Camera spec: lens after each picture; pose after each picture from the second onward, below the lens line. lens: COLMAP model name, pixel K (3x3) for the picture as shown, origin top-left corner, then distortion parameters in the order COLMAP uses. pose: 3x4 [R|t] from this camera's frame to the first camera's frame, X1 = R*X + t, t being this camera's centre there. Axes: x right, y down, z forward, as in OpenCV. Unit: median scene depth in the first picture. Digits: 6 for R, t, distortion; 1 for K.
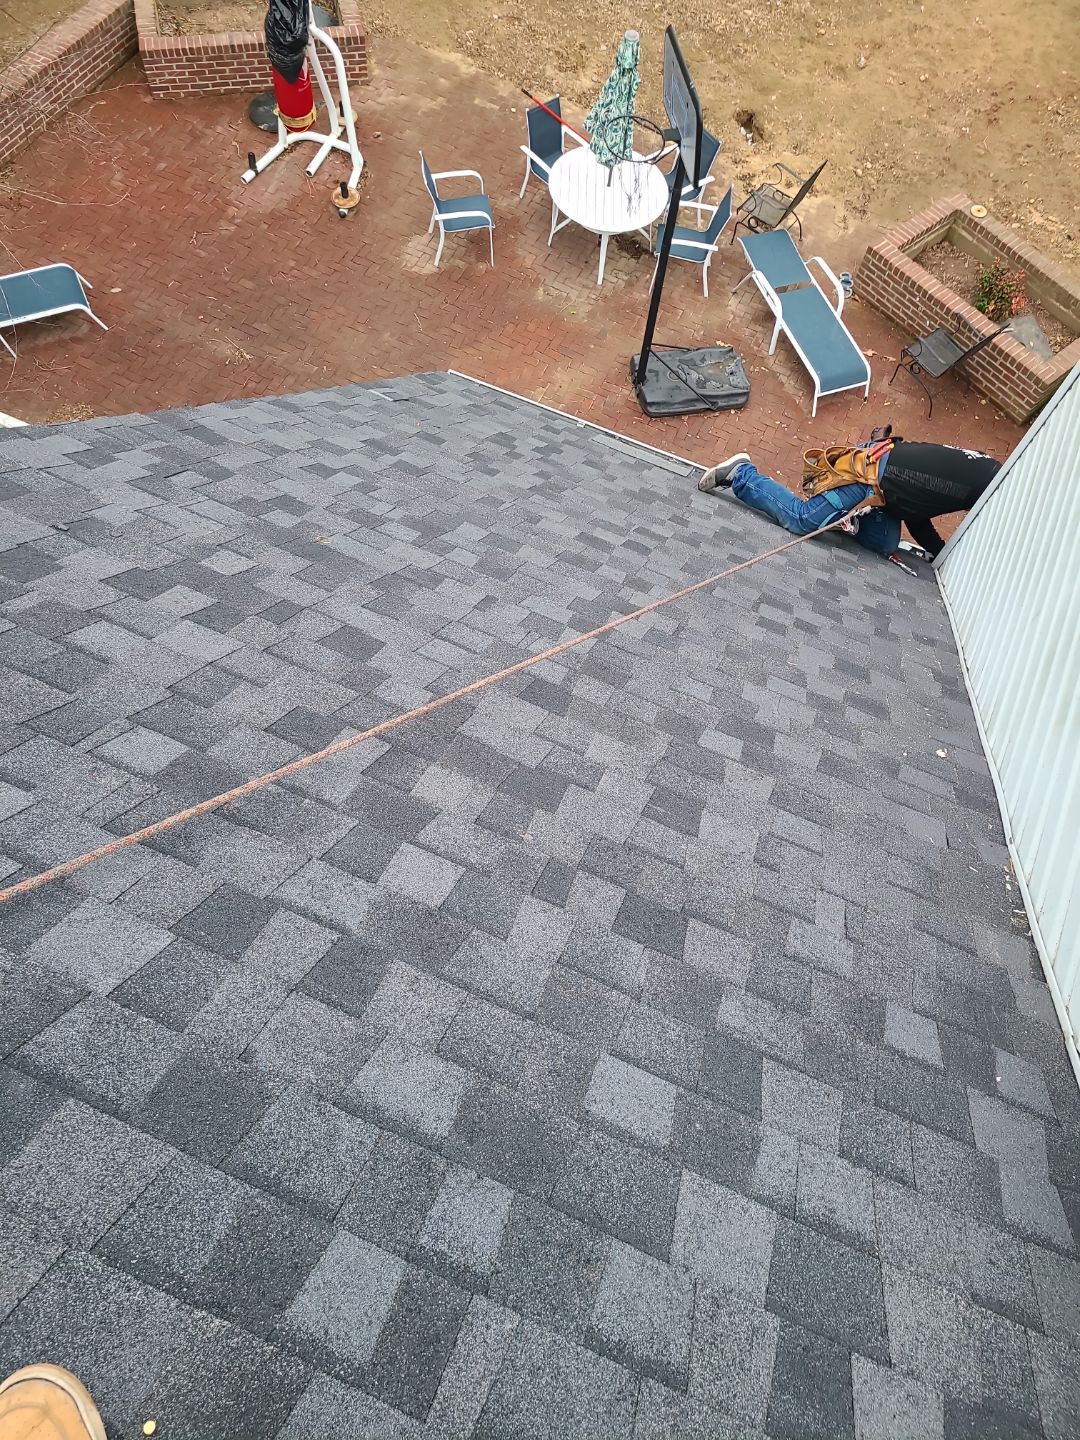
lens RADIAL K [[1119.7, 0, 601.3], [0, 1119.7, 668.1], [0, 0, 1]] dist [0.020293, -0.006296]
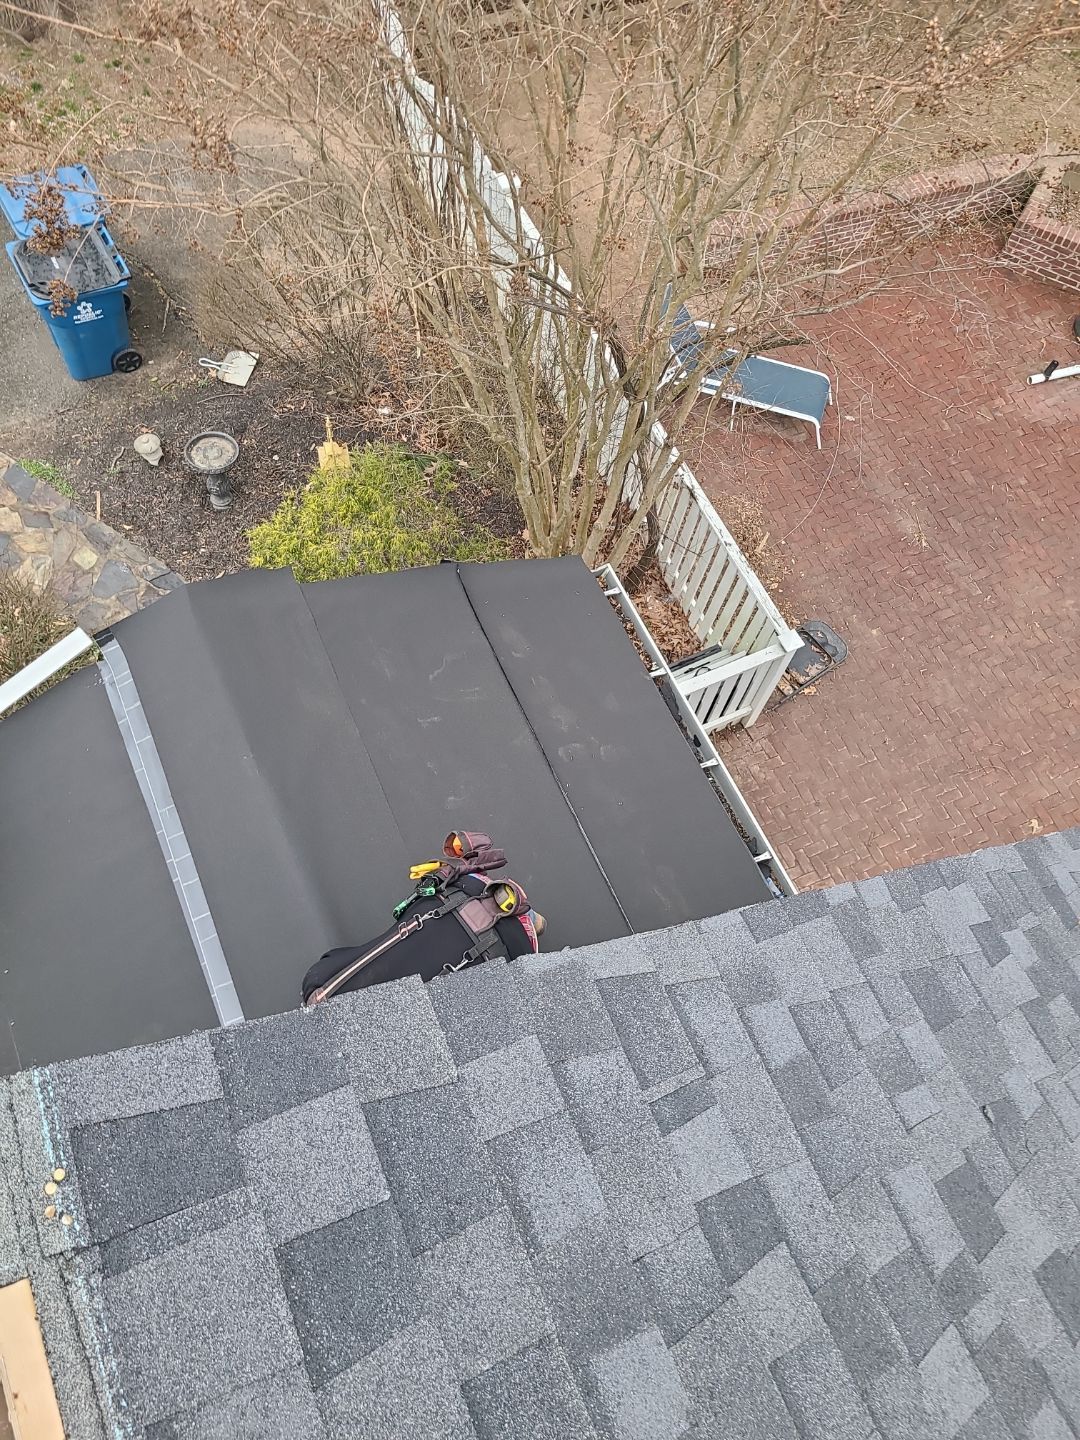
lens RADIAL K [[1101.8, 0, 542.3], [0, 1101.8, 636.7], [0, 0, 1]] dist [0.043416, -0.036893]
pose [[0.754648, 0.570924, -0.323346, -0.208278], [-0.585379, 0.808443, 0.061250, -0.082869], [0.296376, 0.143057, 0.944296, 0.040599]]
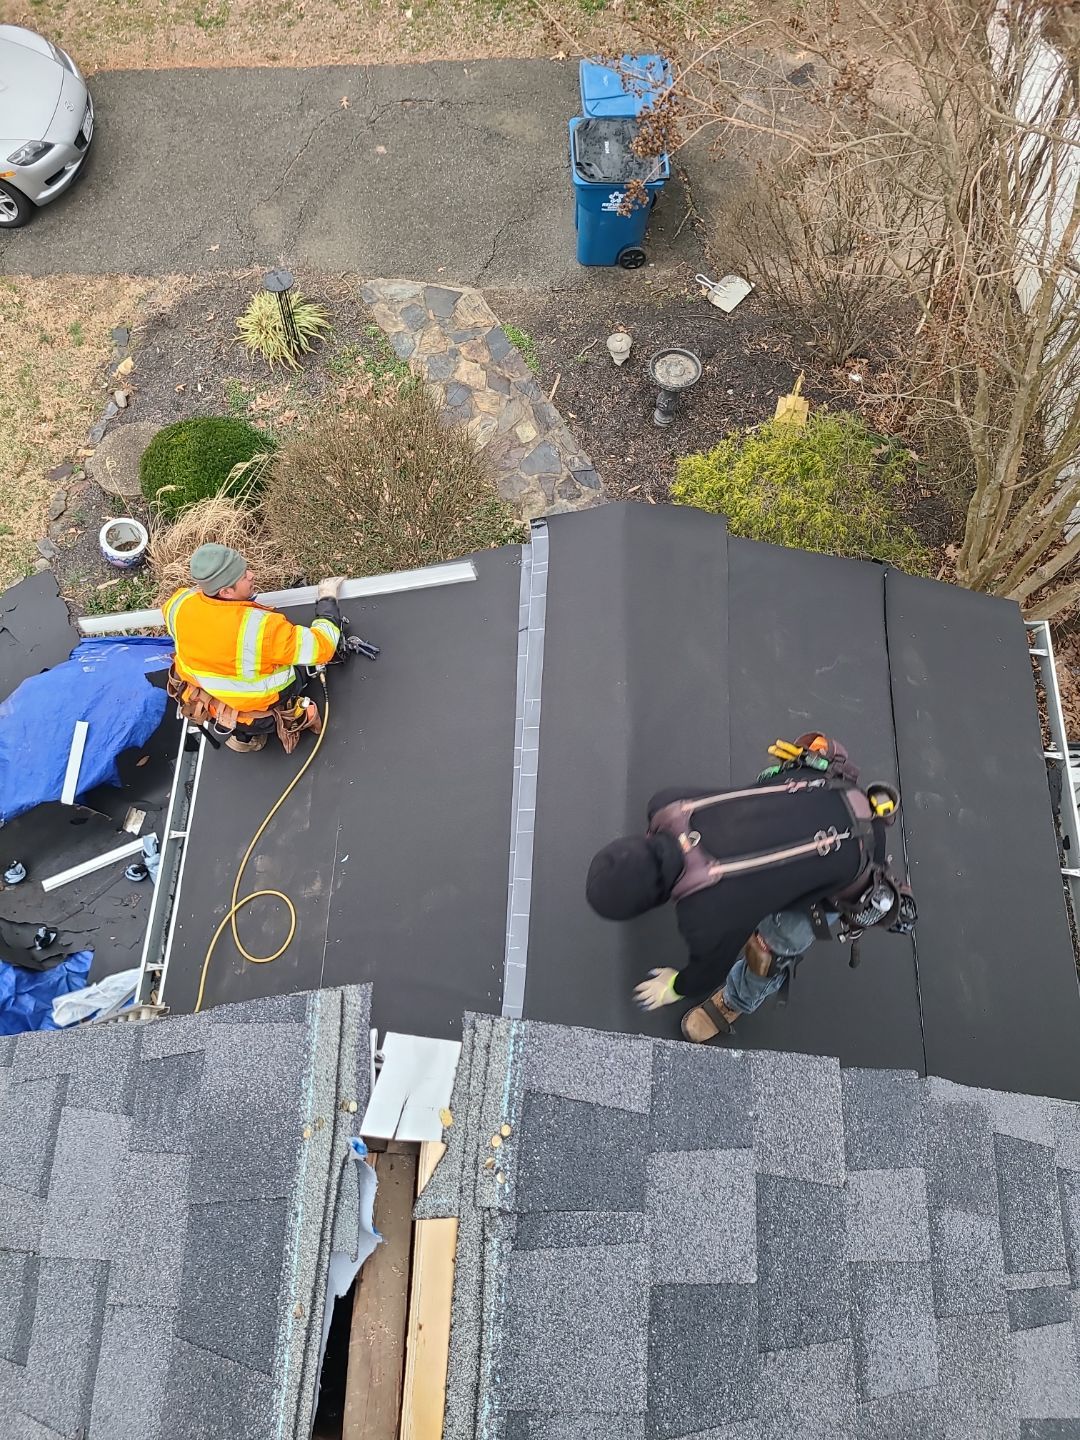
lens RADIAL K [[1120.4, 0, 534.5], [0, 1120.4, 638.3], [0, 0, 1]] dist [0.051089, -0.046123]
pose [[0.372496, 0.804492, -0.462644, -0.235175], [-0.781011, 0.541022, 0.311956, -0.069267], [0.501267, 0.245127, 0.829846, 0.034592]]
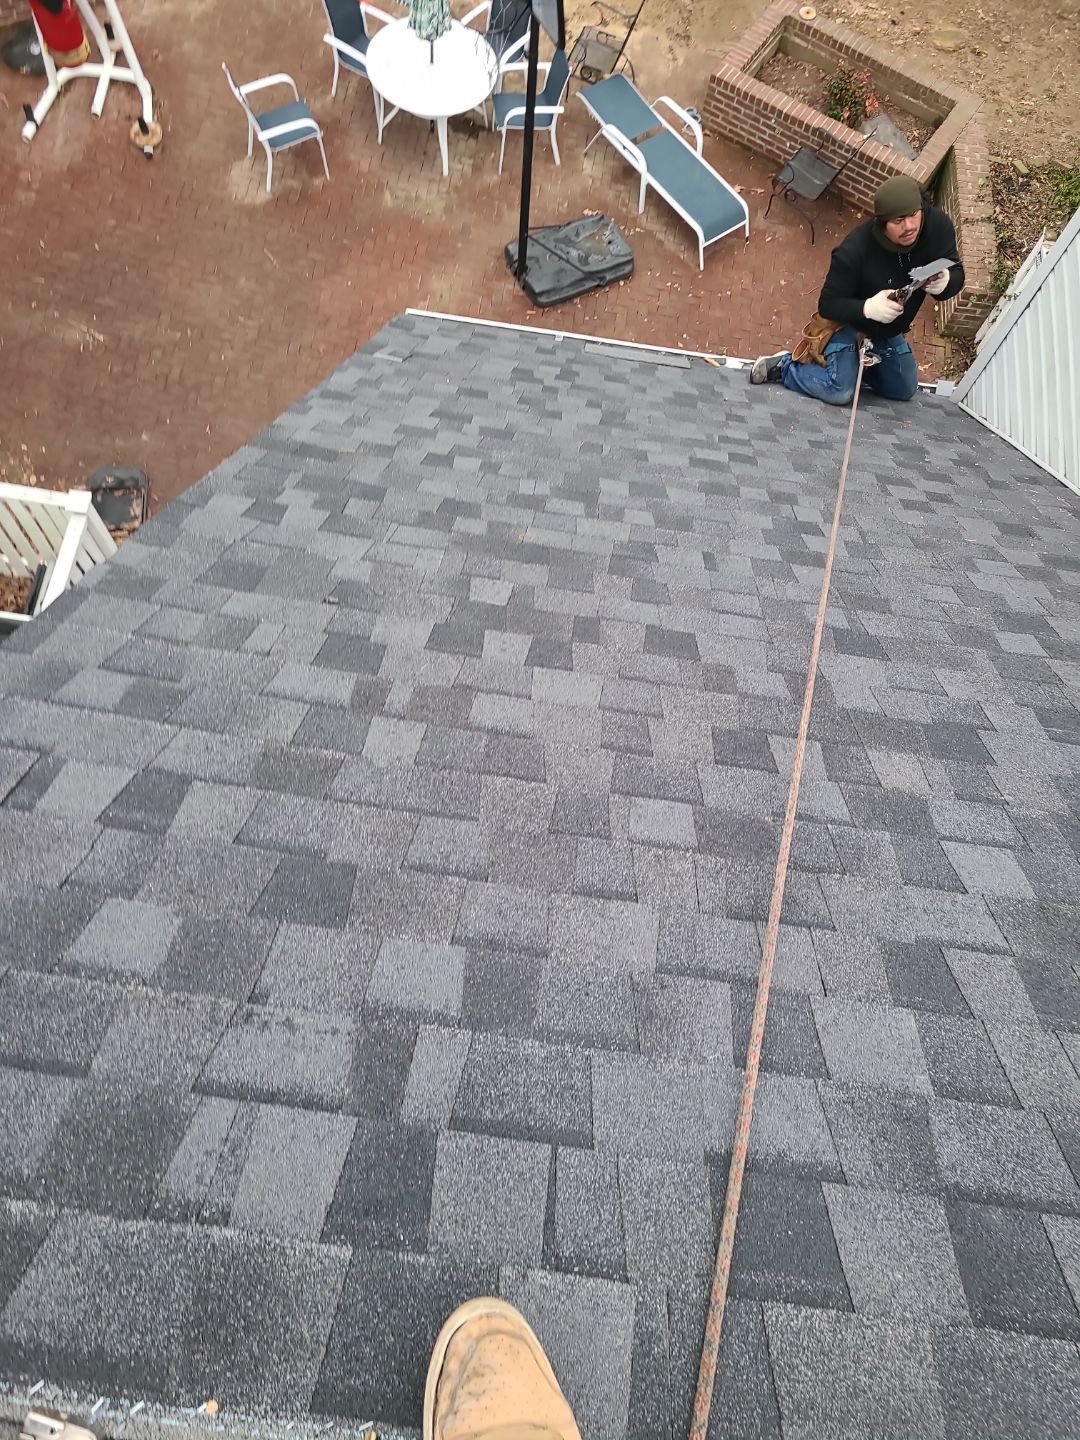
lens RADIAL K [[1113.4, 0, 542.3], [0, 1113.4, 677.3], [0, 0, 1]] dist [0.056628, -0.046060]
pose [[0.960322, -0.257250, 0.107720, -0.136863], [0.242651, 0.961093, 0.131990, -0.045649], [-0.137483, -0.100615, 0.985381, 0.025538]]
